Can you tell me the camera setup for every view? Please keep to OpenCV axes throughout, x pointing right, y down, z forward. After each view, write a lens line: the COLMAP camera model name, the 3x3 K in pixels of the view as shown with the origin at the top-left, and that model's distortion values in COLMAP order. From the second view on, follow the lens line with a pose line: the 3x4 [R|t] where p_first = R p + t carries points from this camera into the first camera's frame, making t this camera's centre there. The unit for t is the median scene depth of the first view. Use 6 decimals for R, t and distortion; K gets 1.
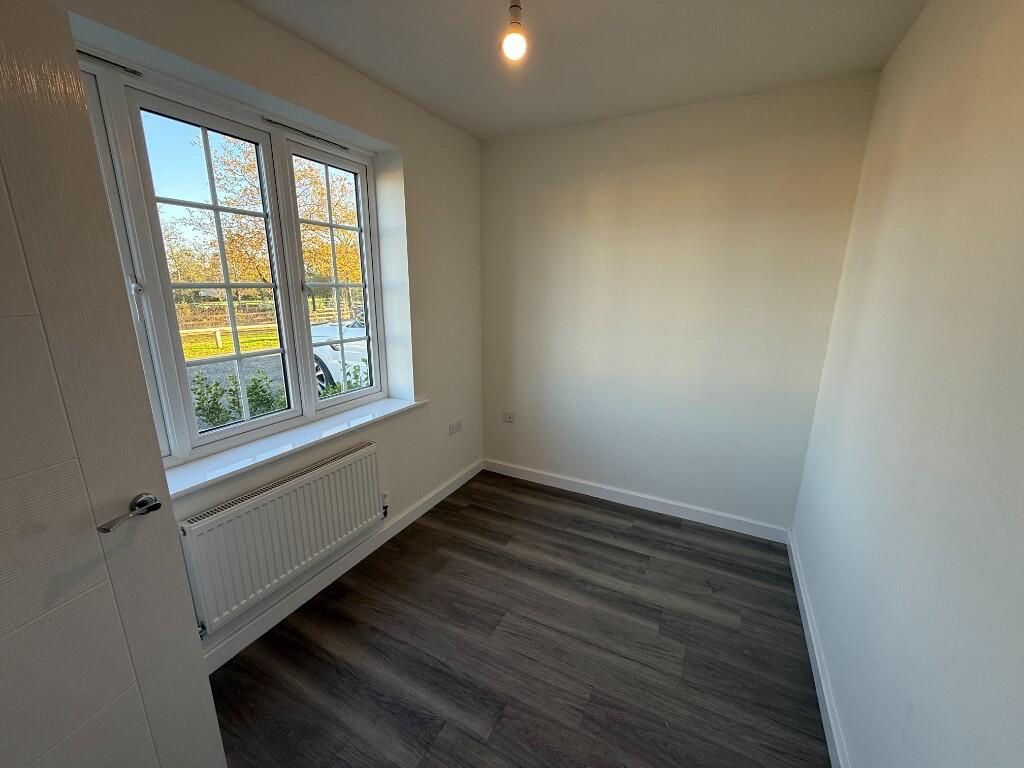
lens RADIAL K [[409.1, 0, 510.0], [0, 409.1, 379.6], [0, 0, 1]] dist [0.001773, -0.000471]
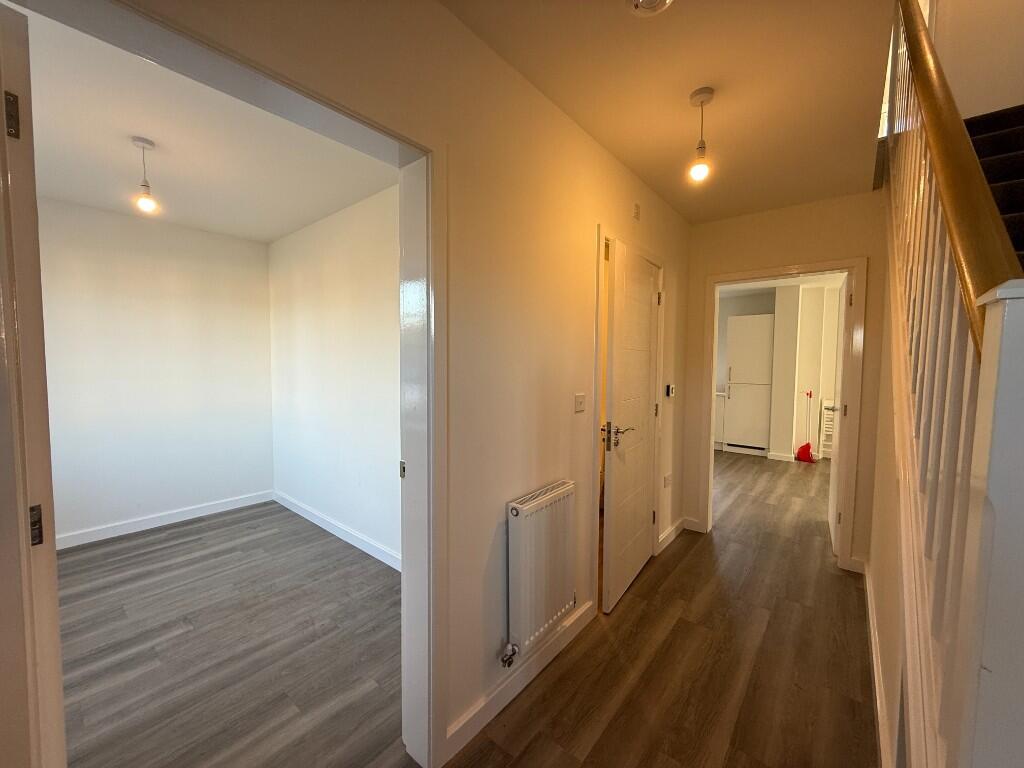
lens RADIAL K [[409.1, 0, 513.8], [0, 409.1, 384.4], [0, 0, 1]] dist [0.001773, -0.000471]
pose [[0.201908, -0.056772, 0.977758, -0.809574], [0.210138, 0.977580, 0.013368, 0.145866], [-0.956596, 0.202764, 0.209312, -0.414402]]
